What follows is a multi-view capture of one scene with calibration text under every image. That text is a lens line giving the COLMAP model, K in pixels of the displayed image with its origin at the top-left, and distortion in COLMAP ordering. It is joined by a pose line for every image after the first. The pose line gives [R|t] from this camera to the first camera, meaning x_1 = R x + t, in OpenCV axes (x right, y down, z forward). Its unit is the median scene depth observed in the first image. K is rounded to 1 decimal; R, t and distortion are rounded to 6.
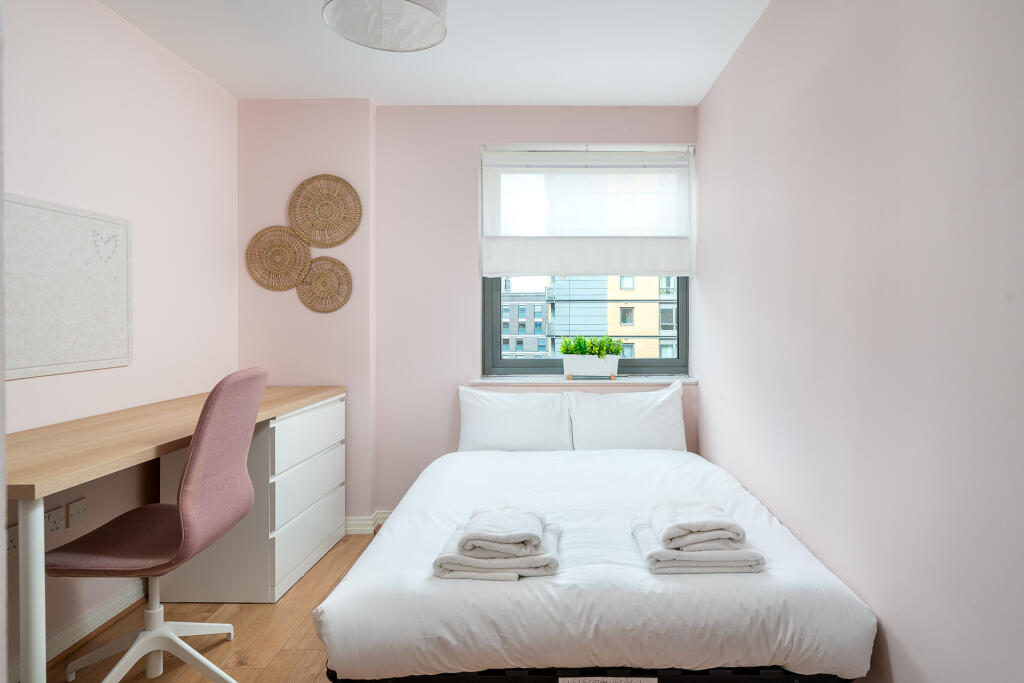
lens RADIAL K [[626.1, 0, 539.6], [0, 626.1, 301.4], [0, 0, 1]] dist [0.000228, 0.007555]
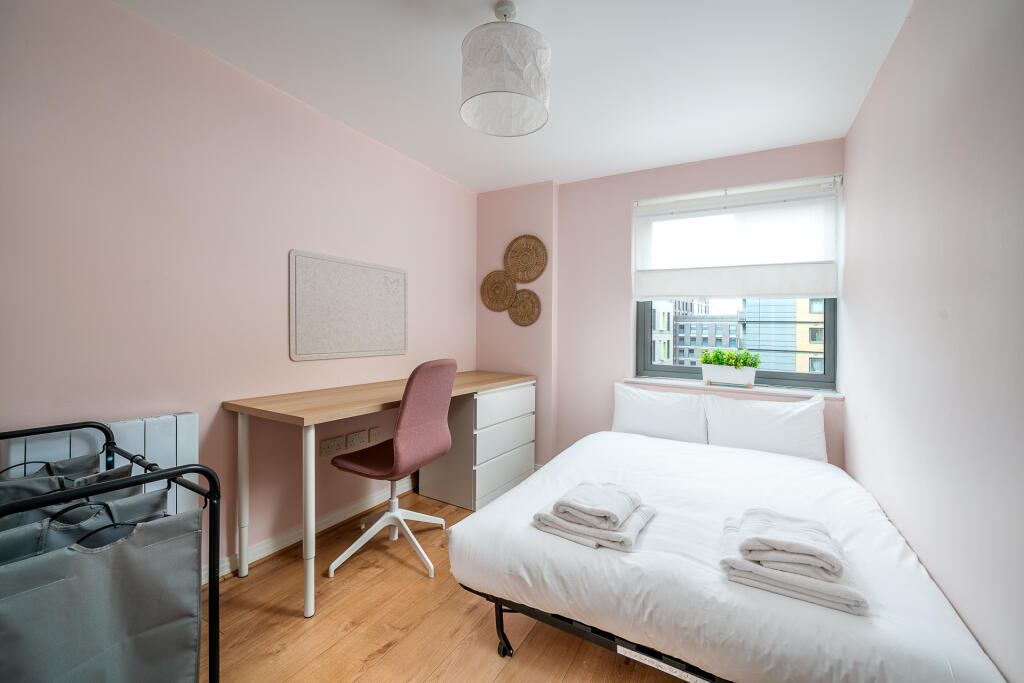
lens RADIAL K [[411.6, 0, 488.7], [0, 411.6, 318.4], [0, 0, 1]] dist [-0.003993, 0.000406]
pose [[0.860047, 0.007925, -0.510153, 0.147084], [-0.010802, 0.999938, -0.002676, 0.004483], [0.510100, 0.007812, 0.860080, 0.161927]]
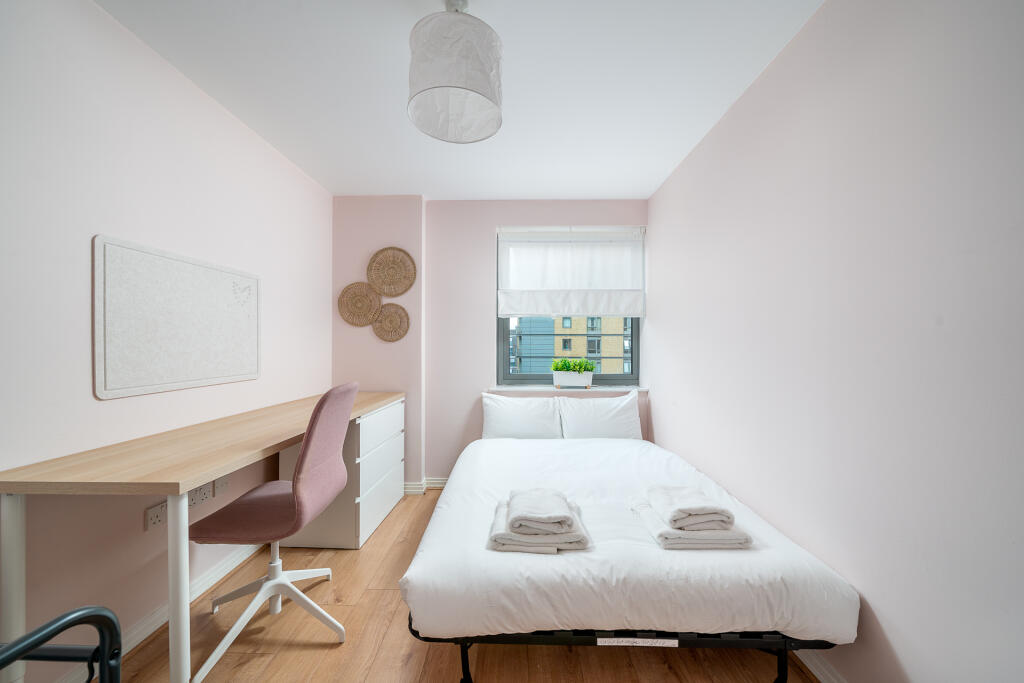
lens RADIAL K [[389.8, 0, 504.0], [0, 389.8, 332.0], [0, 0, 1]] dist [-0.005242, 0.000470]
pose [[0.999768, 0.002705, -0.021363, -0.098360], [-0.002877, 0.999964, -0.008032, 0.002865], [0.021340, 0.008092, 0.999740, 0.160759]]
